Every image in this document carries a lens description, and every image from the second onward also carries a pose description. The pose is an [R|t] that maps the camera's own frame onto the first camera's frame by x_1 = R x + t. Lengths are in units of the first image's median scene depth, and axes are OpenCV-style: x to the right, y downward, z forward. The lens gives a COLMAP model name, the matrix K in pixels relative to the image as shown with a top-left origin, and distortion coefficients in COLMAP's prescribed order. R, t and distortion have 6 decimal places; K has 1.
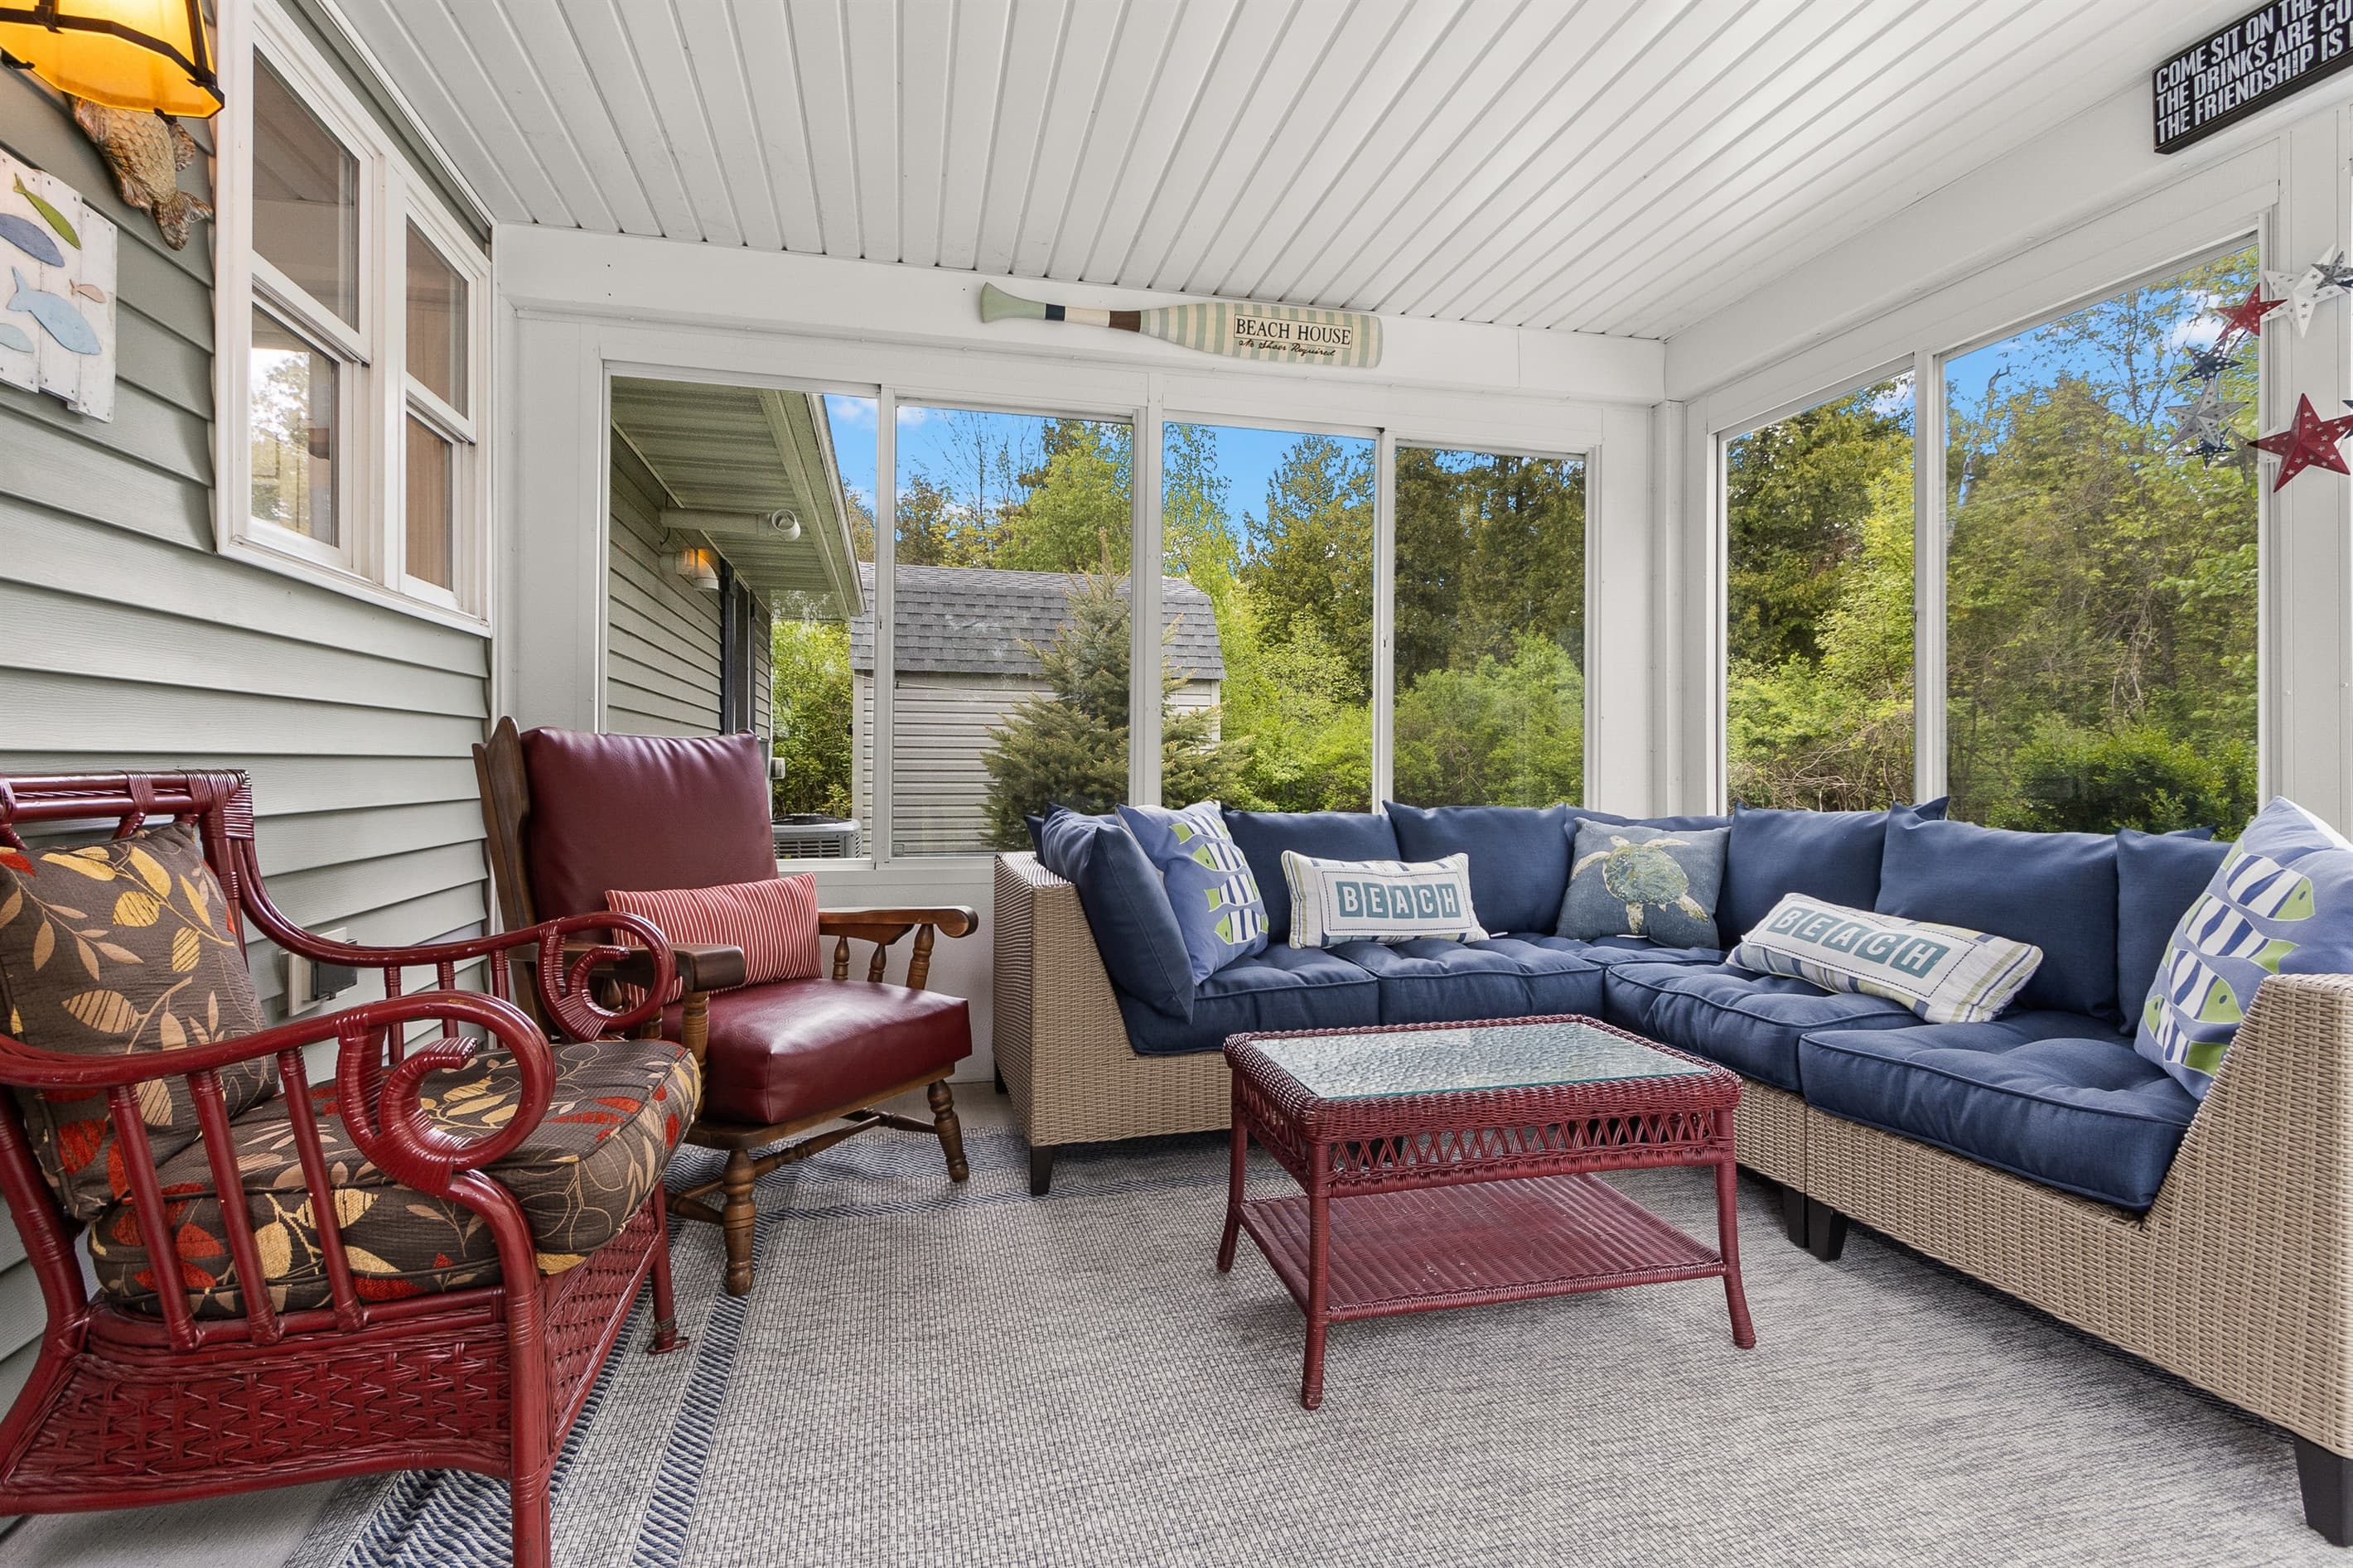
lens RADIAL K [[1067.2, 0, 1174.2], [0, 1067.2, 749.3], [0, 0, 1]] dist [0.006441, -0.000836]
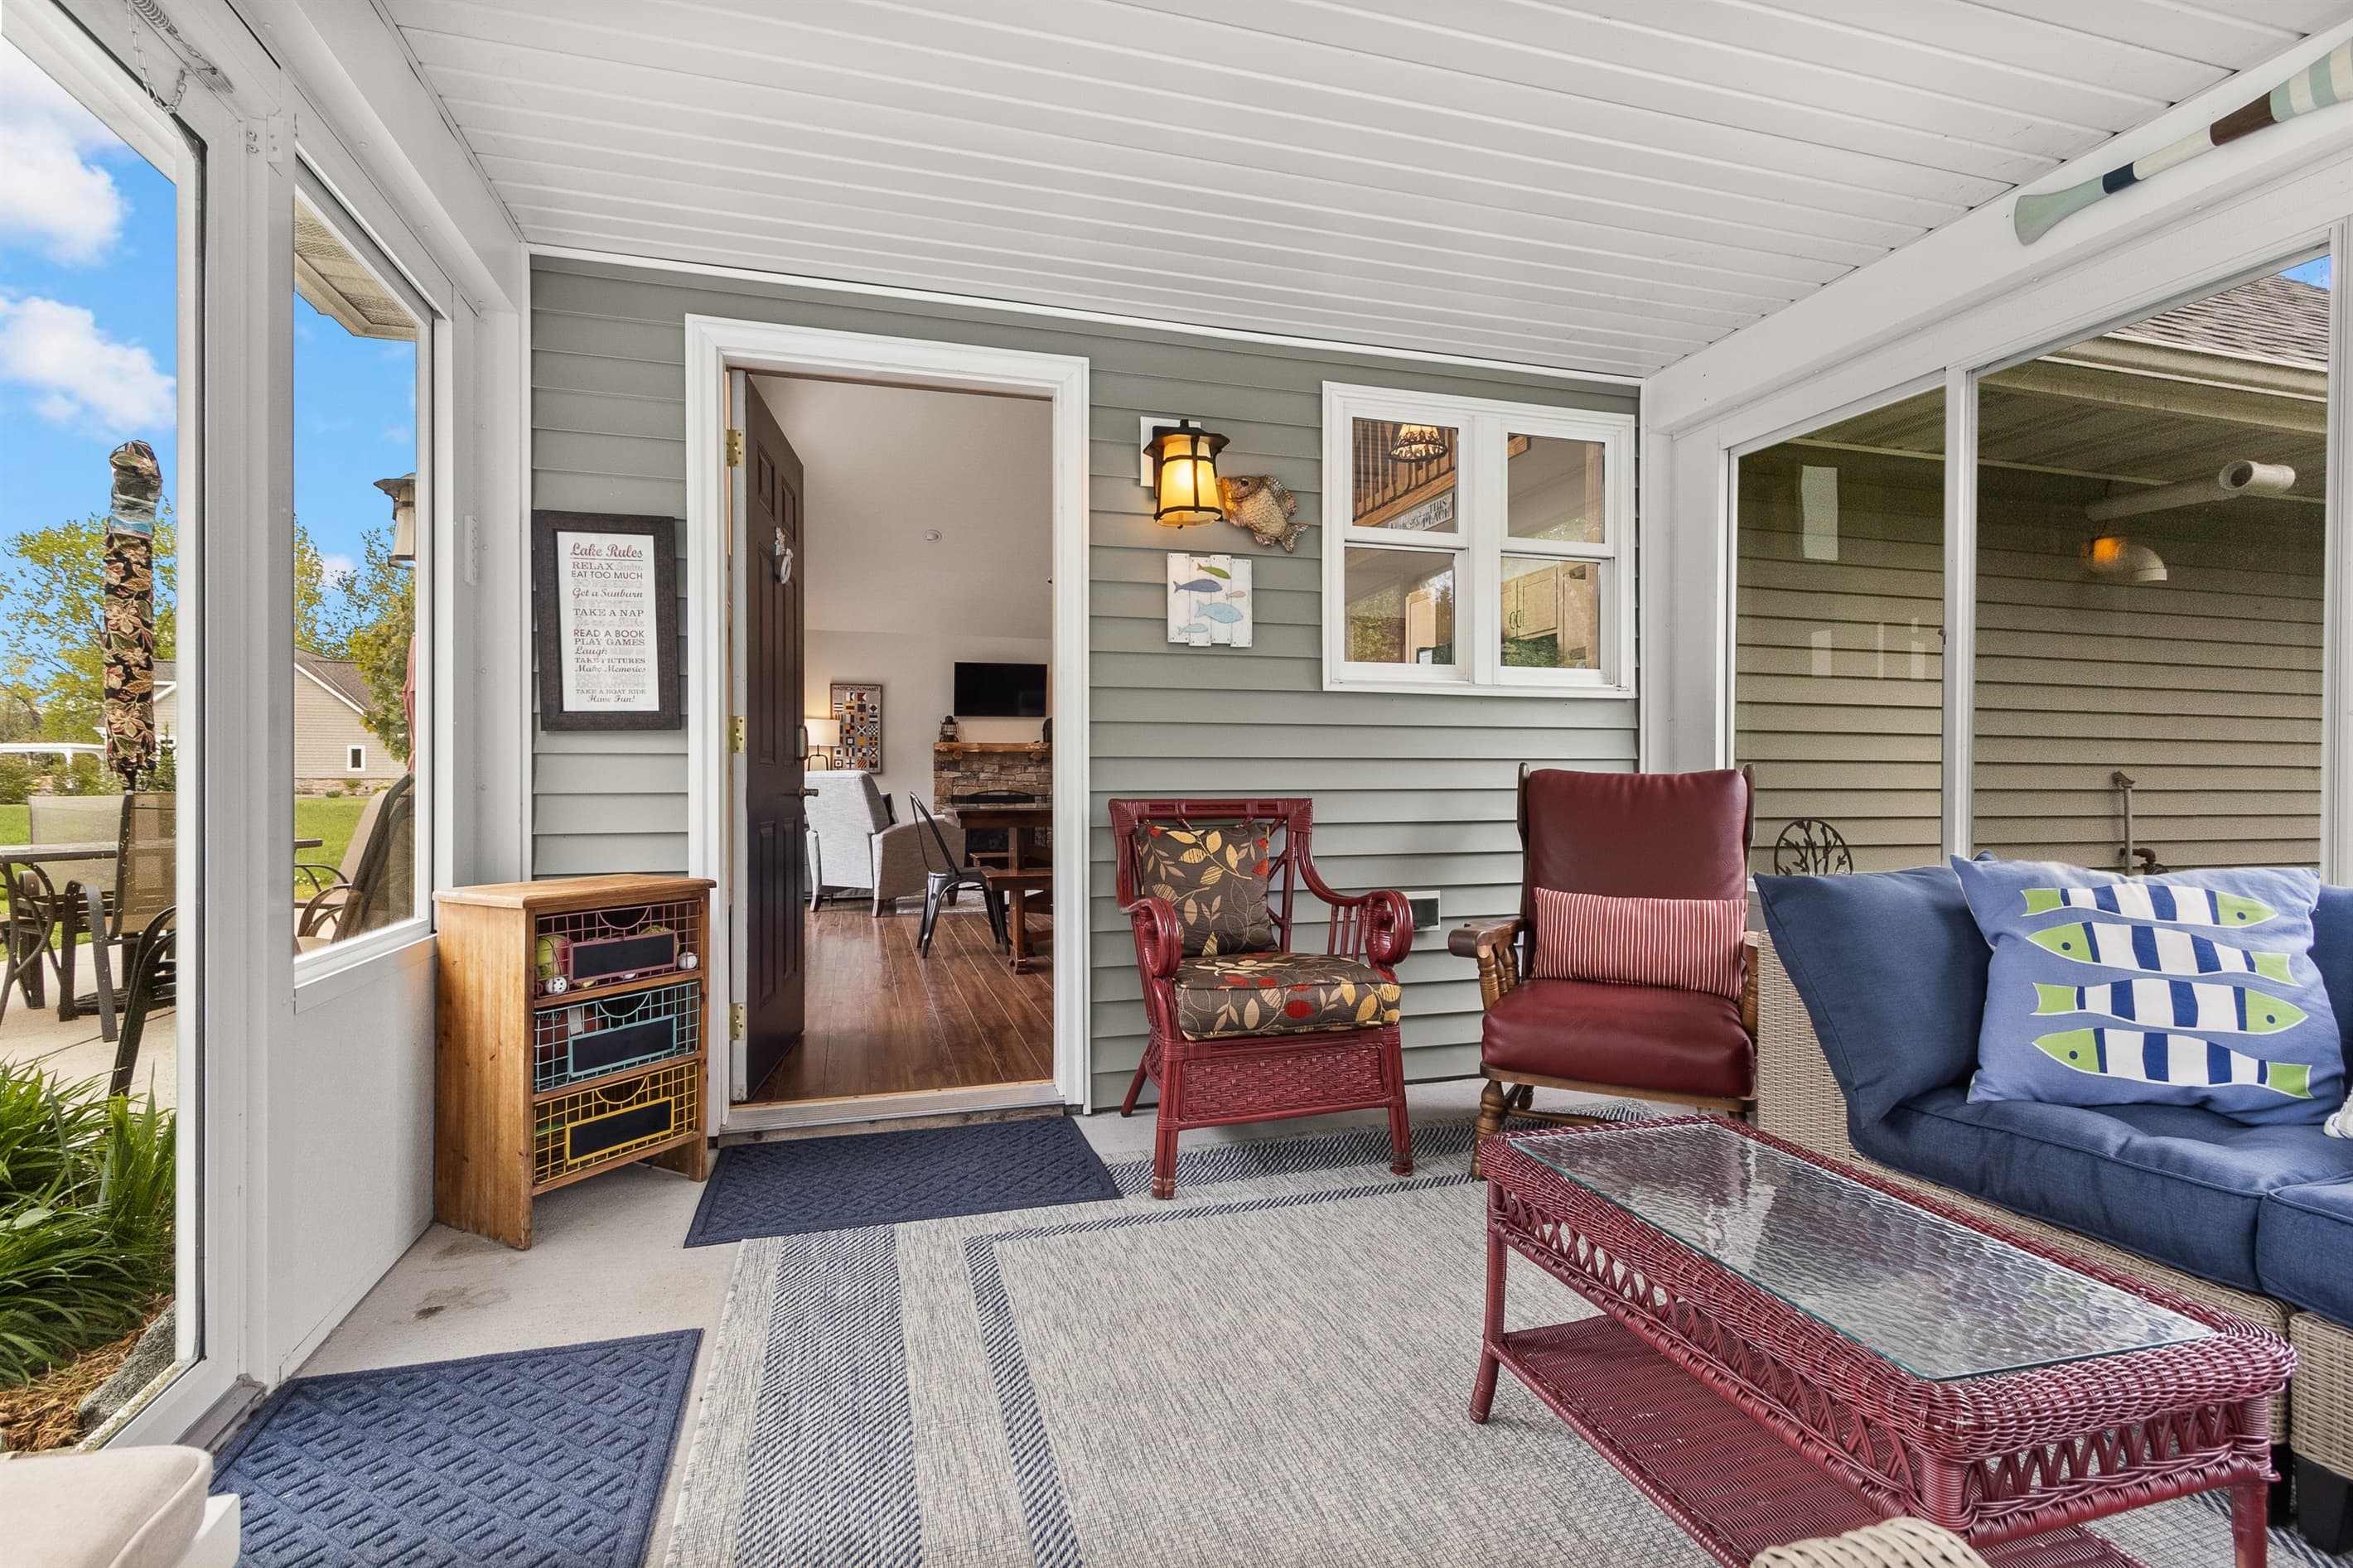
lens RADIAL K [[1067.2, 0, 1166.5], [0, 1067.2, 785.1], [0, 0, 1]] dist [0.006441, -0.000836]
pose [[0.063379, 0.002975, -0.997985, 0.578495], [0.011193, 0.999931, 0.003691, -0.009207], [0.997927, -0.011405, 0.063341, 0.309017]]
